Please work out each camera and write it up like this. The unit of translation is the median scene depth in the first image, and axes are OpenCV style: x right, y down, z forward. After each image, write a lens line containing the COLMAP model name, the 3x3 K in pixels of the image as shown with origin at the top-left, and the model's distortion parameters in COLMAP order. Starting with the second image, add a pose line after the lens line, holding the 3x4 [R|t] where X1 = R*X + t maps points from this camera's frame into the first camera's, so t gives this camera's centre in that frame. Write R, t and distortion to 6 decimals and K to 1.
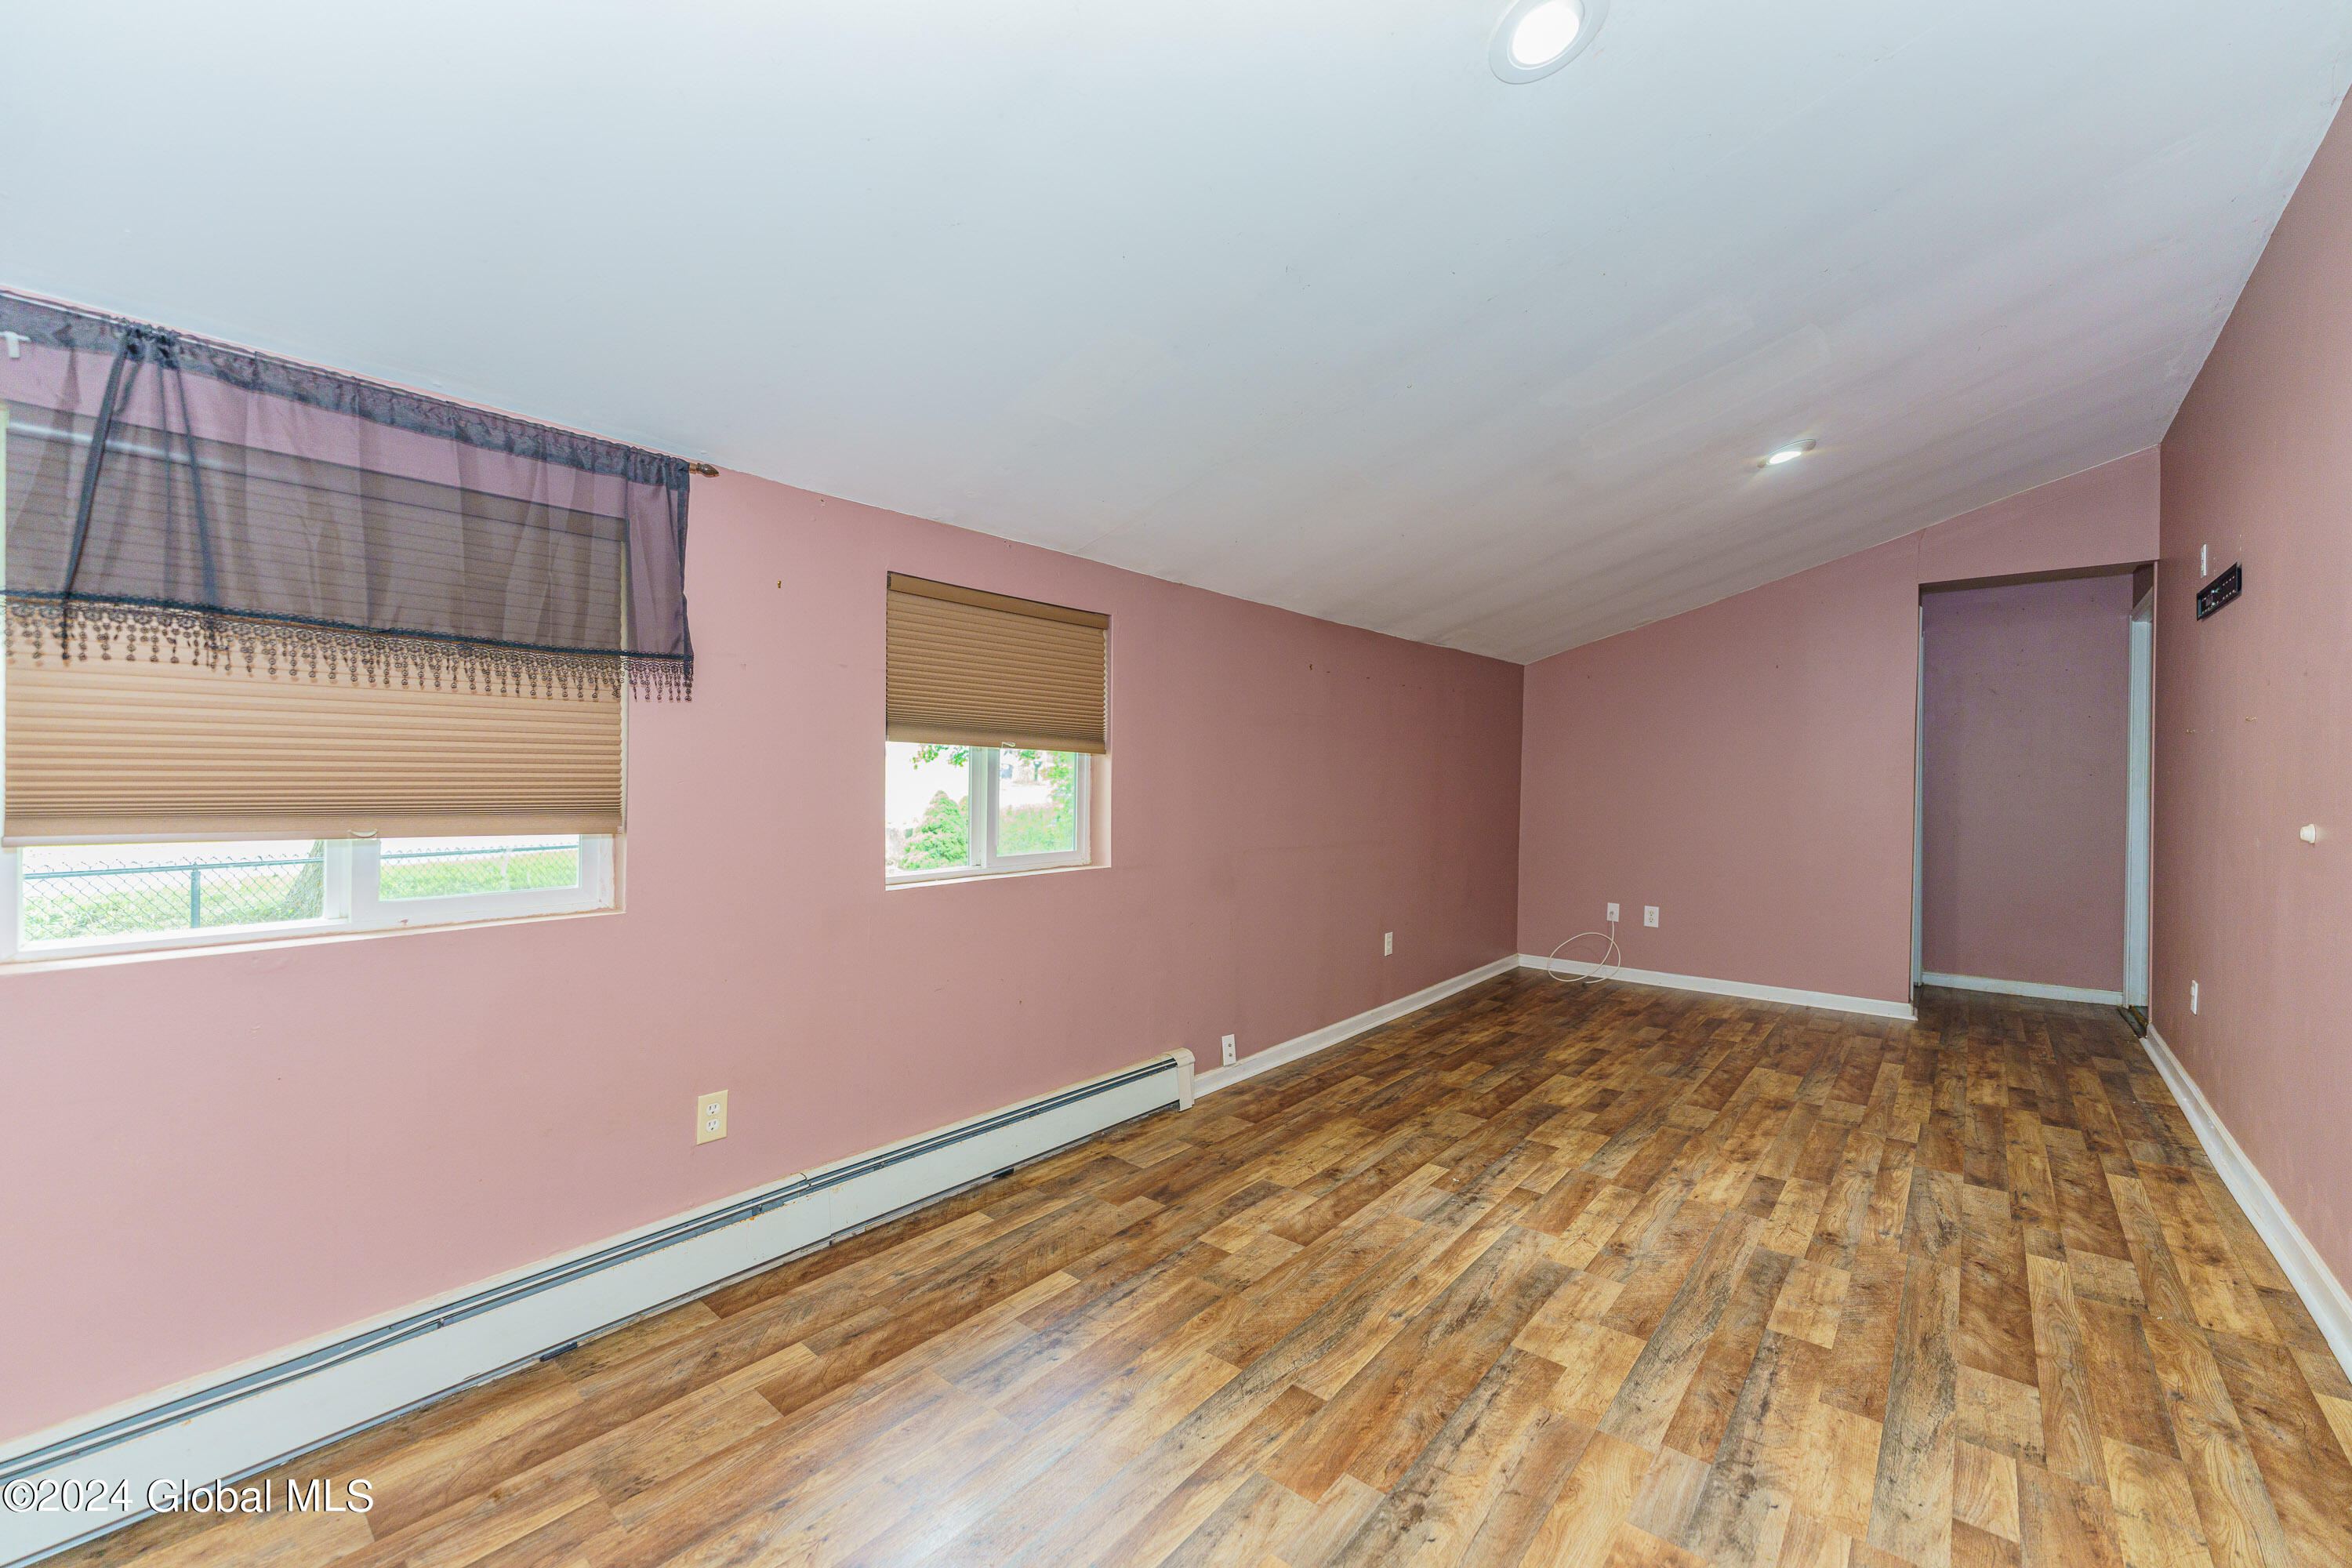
lens RADIAL K [[939.8, 0, 1165.2], [0, 939.8, 791.1], [0, 0, 1]] dist [0.002523, -0.000197]
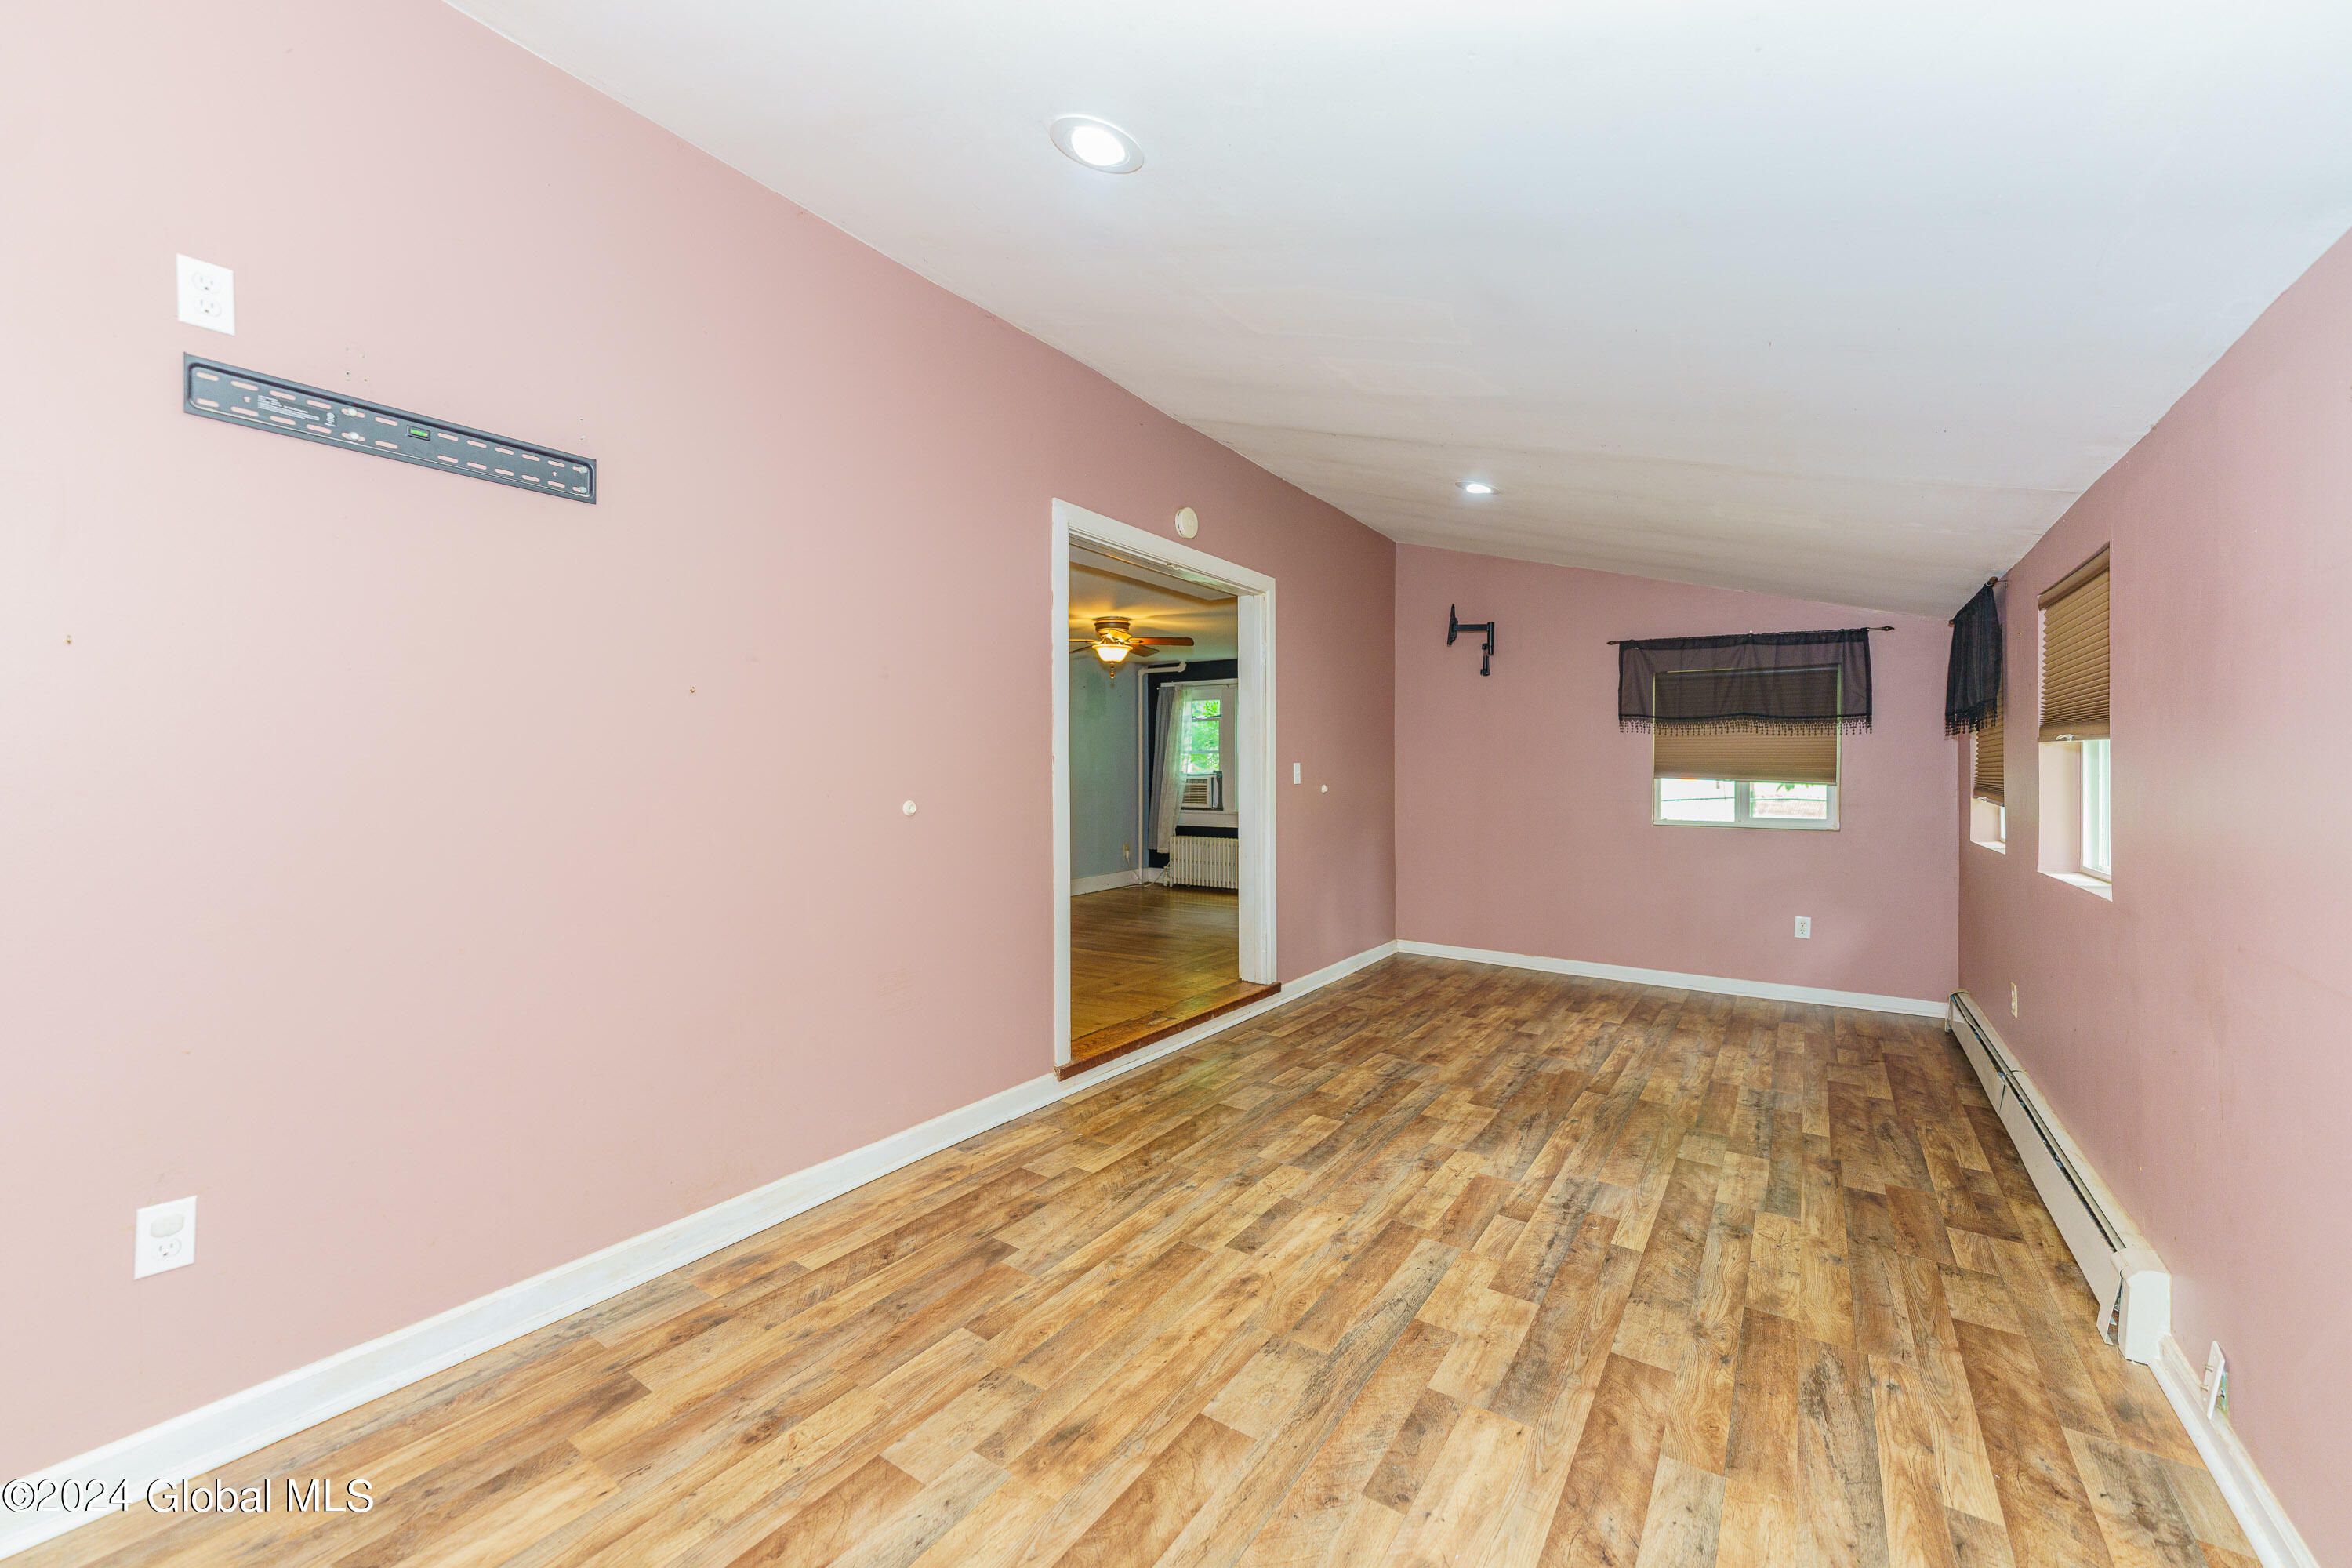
lens RADIAL K [[939.8, 0, 1166.0], [0, 939.8, 776.4], [0, 0, 1]] dist [0.002523, -0.000197]
pose [[-0.993581, -0.008209, -0.112823, 0.845476], [-0.010599, 0.999732, 0.020603, -0.021941], [0.112624, 0.021666, -0.993401, 1.897854]]
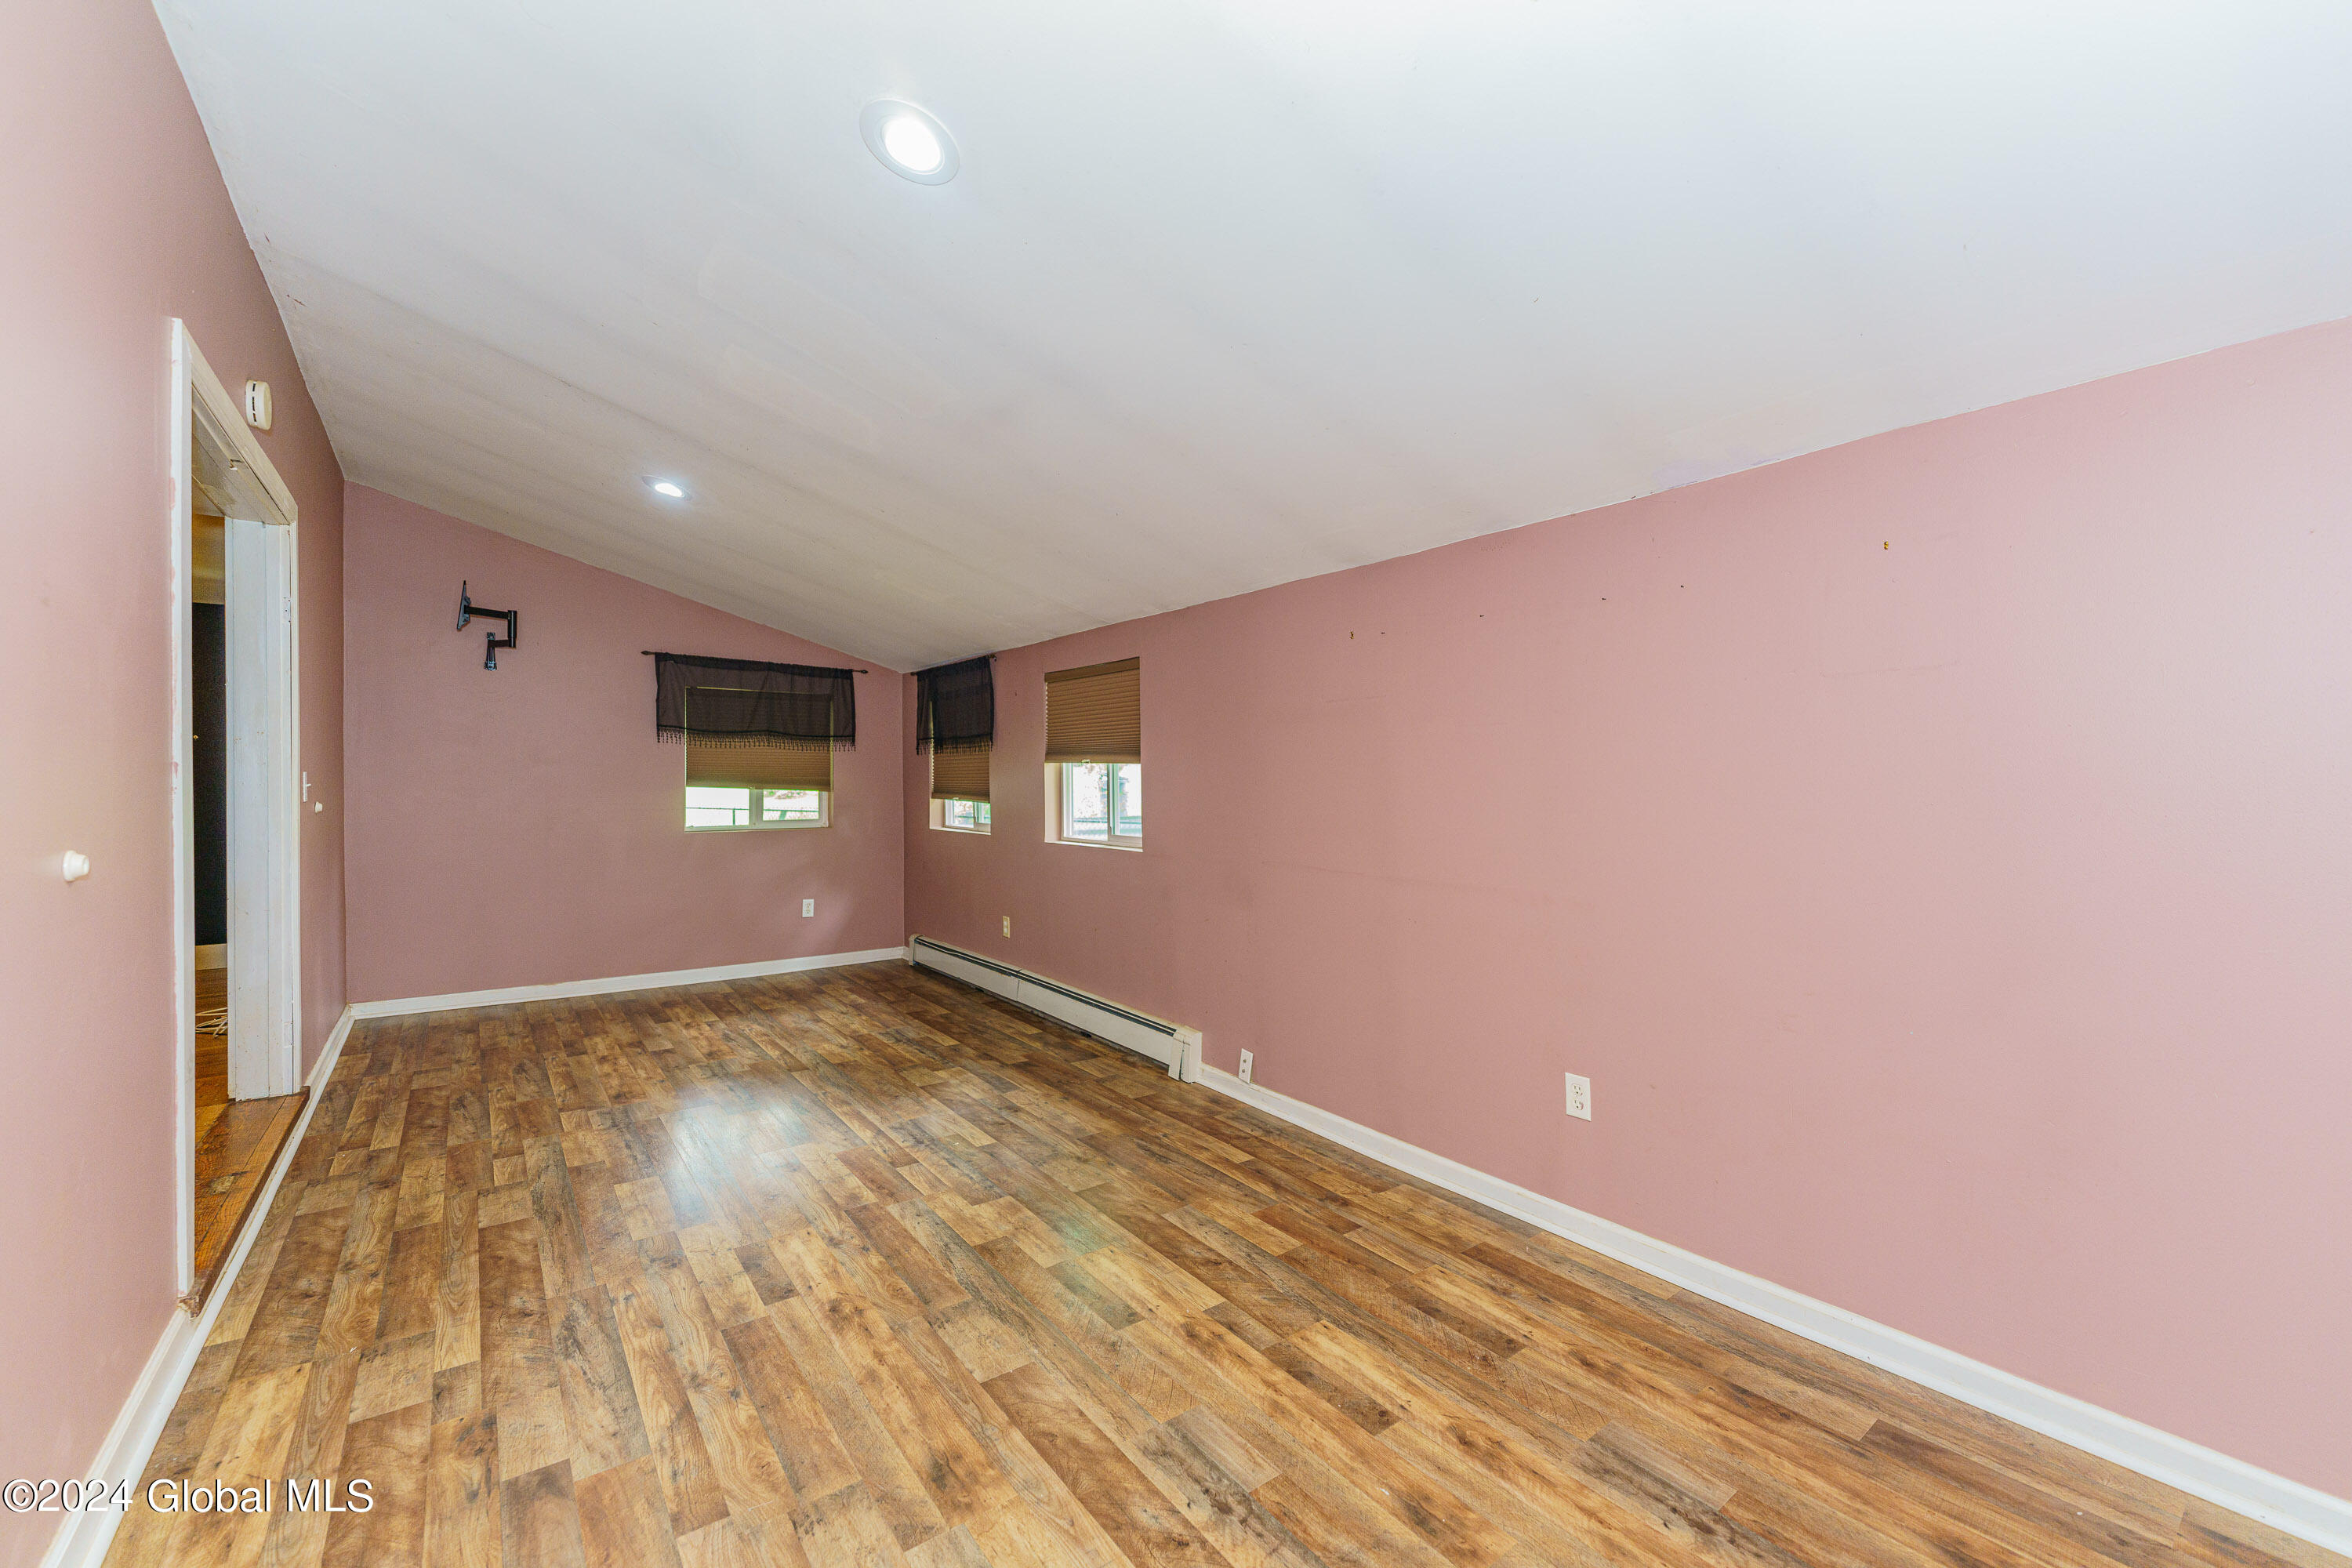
lens RADIAL K [[939.8, 0, 1177.7], [0, 939.8, 776.7], [0, 0, 1]] dist [0.002523, -0.000197]
pose [[-0.211227, -0.006937, -0.977412, 1.400929], [-0.014837, 0.999882, -0.003890, -0.020126], [0.977324, 0.013680, -0.211305, 1.550134]]
